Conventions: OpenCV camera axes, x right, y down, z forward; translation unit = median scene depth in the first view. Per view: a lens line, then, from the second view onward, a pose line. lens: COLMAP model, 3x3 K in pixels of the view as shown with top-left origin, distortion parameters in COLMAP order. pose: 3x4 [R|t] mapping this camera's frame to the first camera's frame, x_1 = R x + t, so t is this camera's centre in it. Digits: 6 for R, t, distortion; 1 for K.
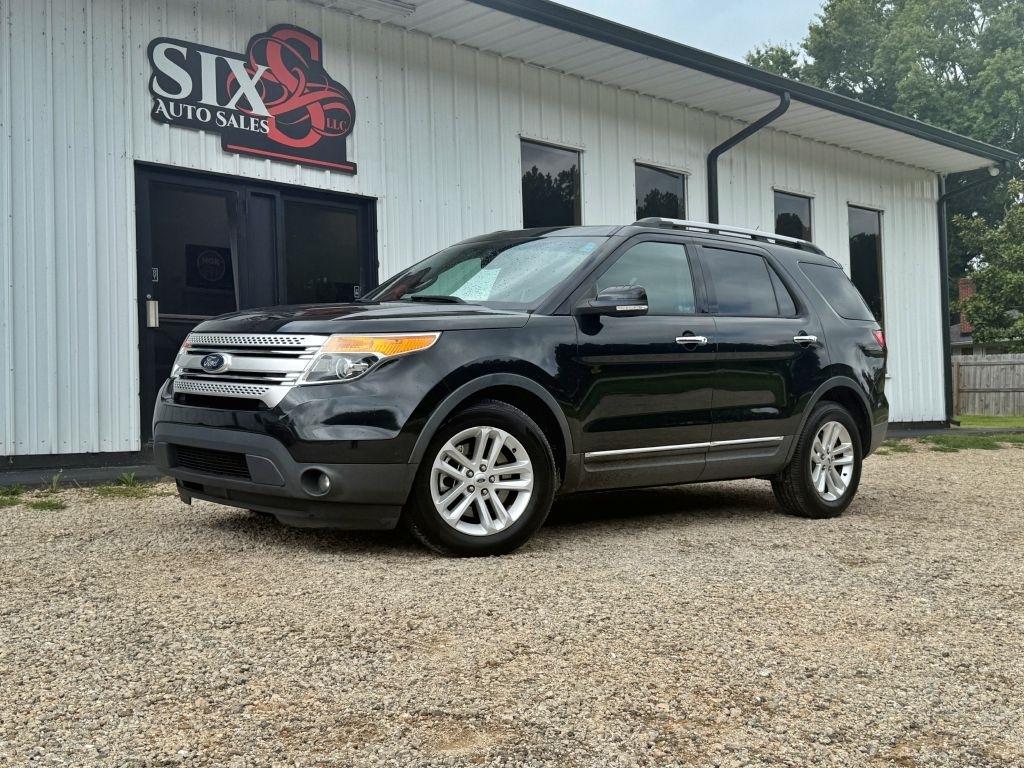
lens RADIAL K [[1111.3, 0, 510.3], [0, 1111.3, 385.5], [0, 0, 1]] dist [0.147377, -0.343404]
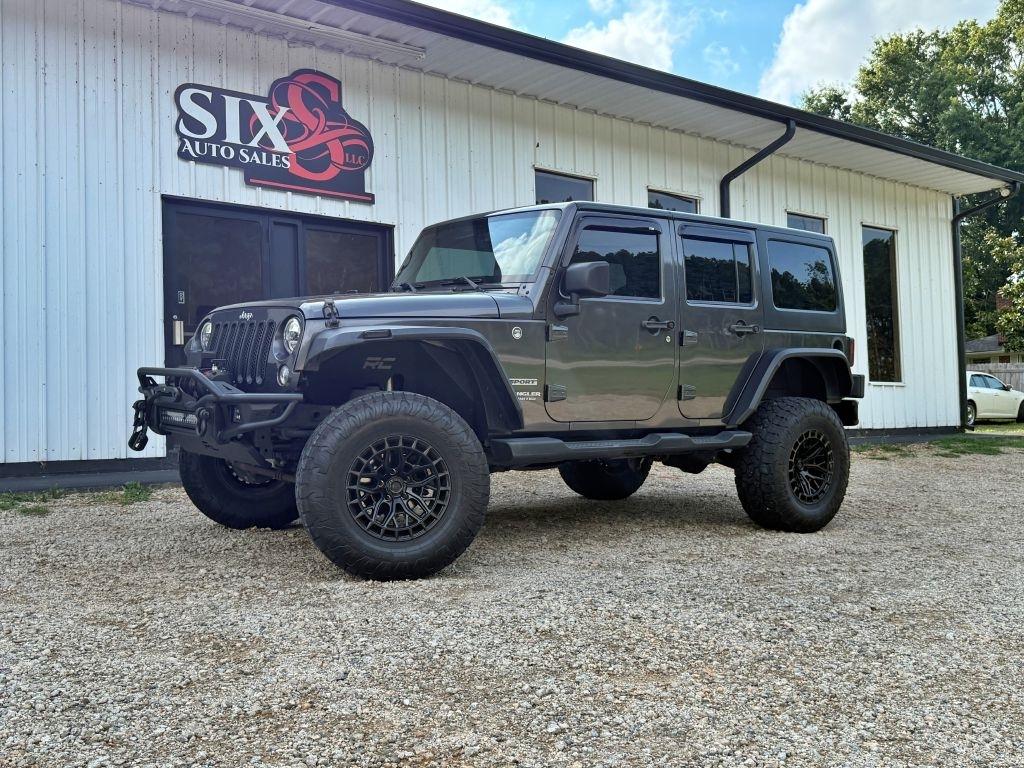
lens RADIAL K [[954.0, 0, 507.8], [0, 954.0, 383.9], [0, 0, 1]] dist [0.115229, -0.238051]
pose [[0.995135, -0.000956, -0.098514, 0.091203], [0.000560, 0.999992, -0.004052, -0.008542], [0.098518, 0.003978, 0.995127, 0.081209]]
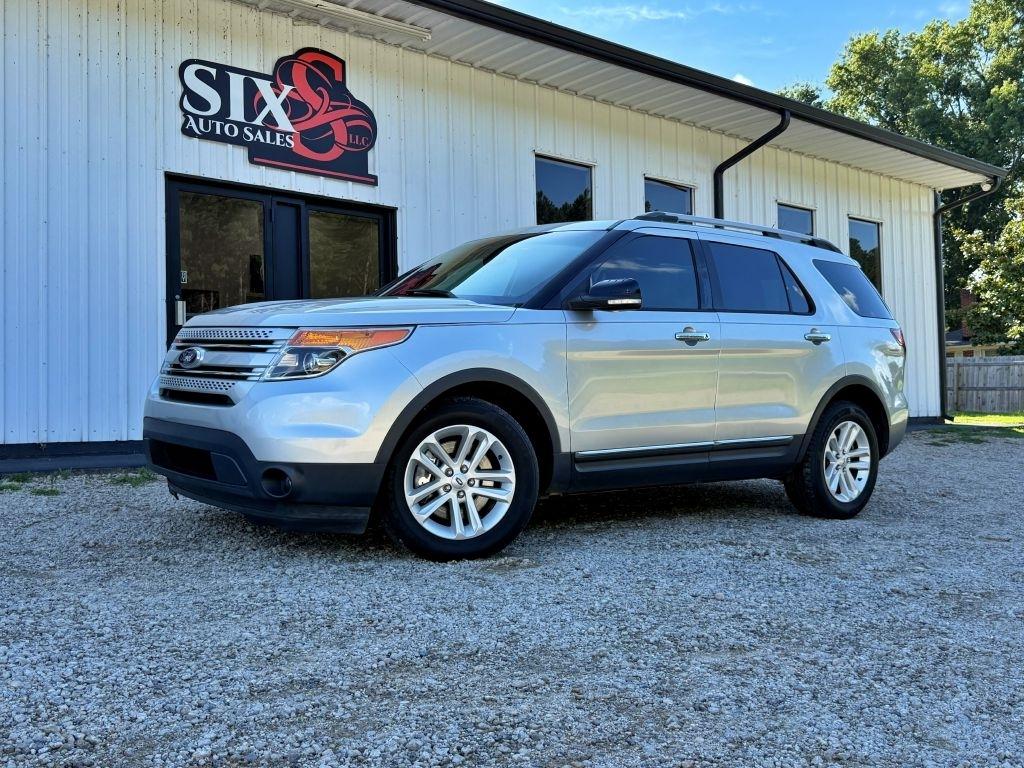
lens RADIAL K [[954.0, 0, 507.8], [0, 954.0, 383.9], [0, 0, 1]] dist [0.115229, -0.238051]
pose [[0.998056, 0.007672, -0.061849, 0.051453], [-0.007470, 0.999966, 0.003507, -0.000544], [0.061874, -0.003038, 0.998079, 0.081686]]
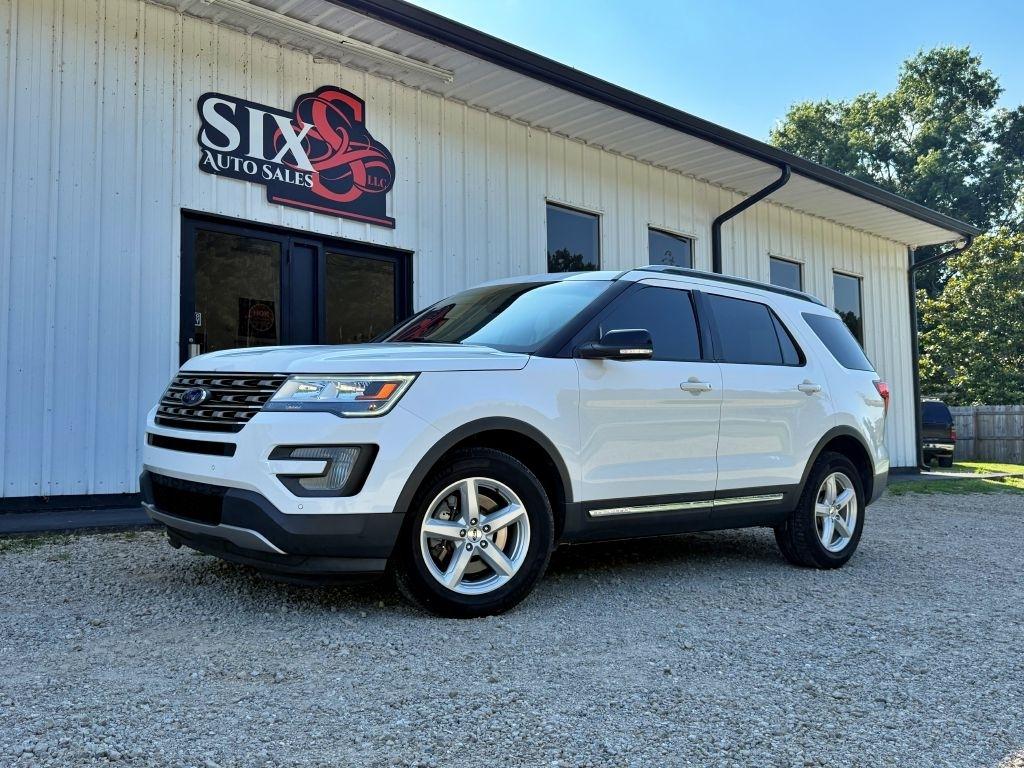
lens RADIAL K [[920.4, 0, 509.2], [0, 920.4, 382.9], [0, 0, 1]] dist [0.113123, -0.238618]
pose [[0.999881, 0.015144, -0.002904, -0.026420], [-0.015262, 0.998817, -0.046175, -0.005090], [0.002201, 0.046214, 0.998929, 0.144581]]
